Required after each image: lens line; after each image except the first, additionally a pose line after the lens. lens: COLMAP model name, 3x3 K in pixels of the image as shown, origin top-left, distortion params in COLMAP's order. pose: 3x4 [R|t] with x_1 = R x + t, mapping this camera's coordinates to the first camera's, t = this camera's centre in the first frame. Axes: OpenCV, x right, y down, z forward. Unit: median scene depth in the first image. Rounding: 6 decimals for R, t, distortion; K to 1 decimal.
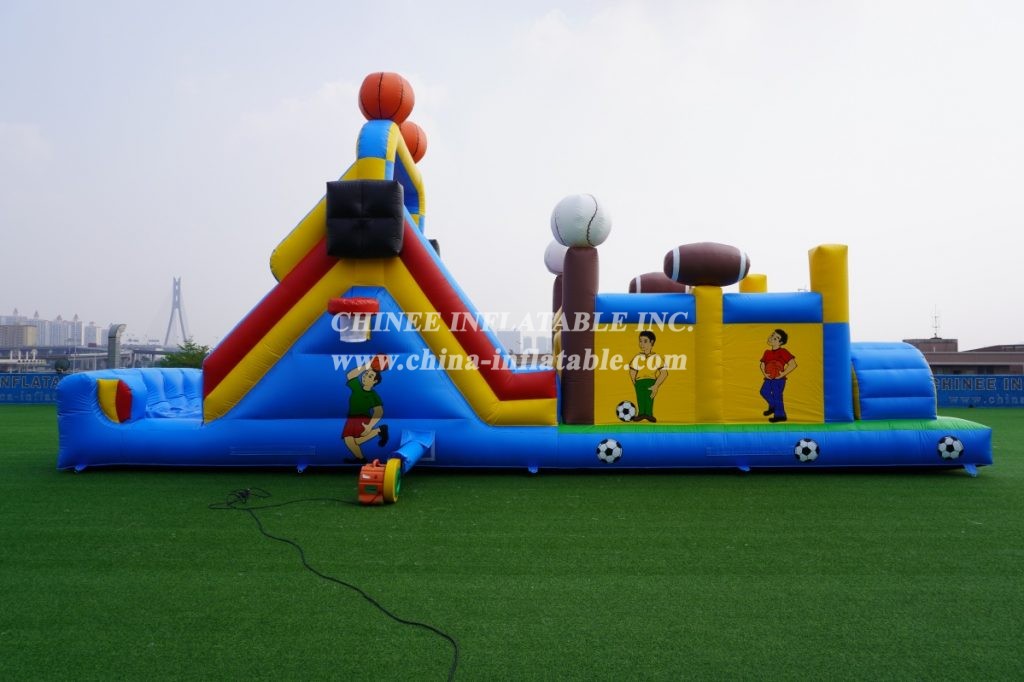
lens RADIAL K [[669.6, 0, 513.2], [0, 669.6, 336.8], [0, 0, 1]] dist [-0.005598, 0.003409]
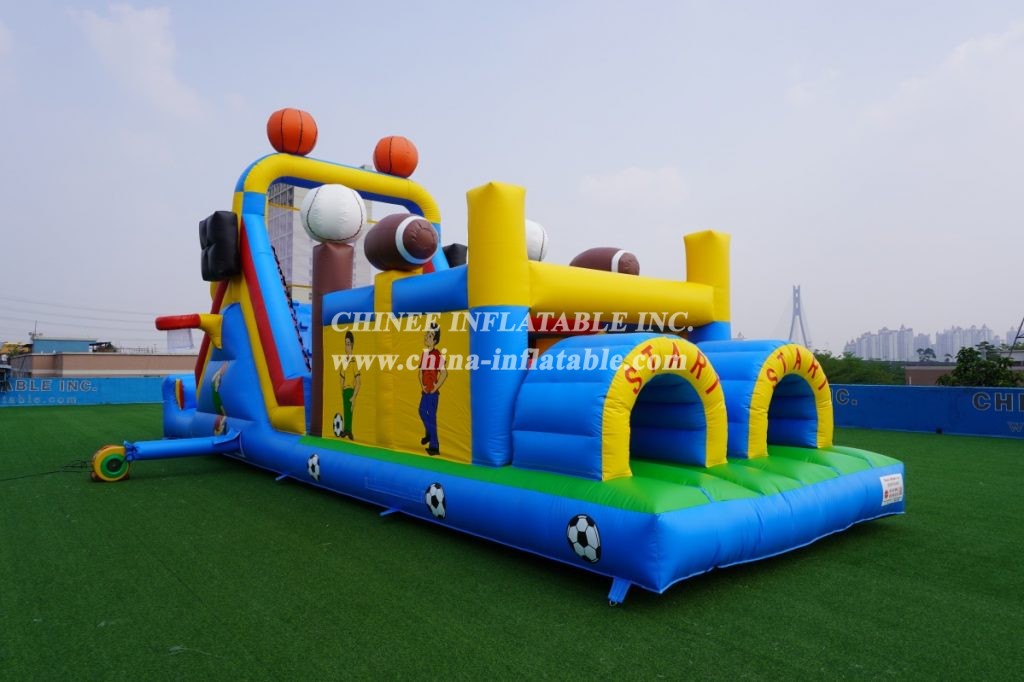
lens RADIAL K [[669.6, 0, 522.6], [0, 669.6, 348.8], [0, 0, 1]] dist [-0.005598, 0.003409]
pose [[0.660367, -0.016655, -0.750758, 0.984997], [0.025184, 0.999683, -0.000026, 0.018485], [0.750521, -0.018890, 0.660577, 0.609392]]
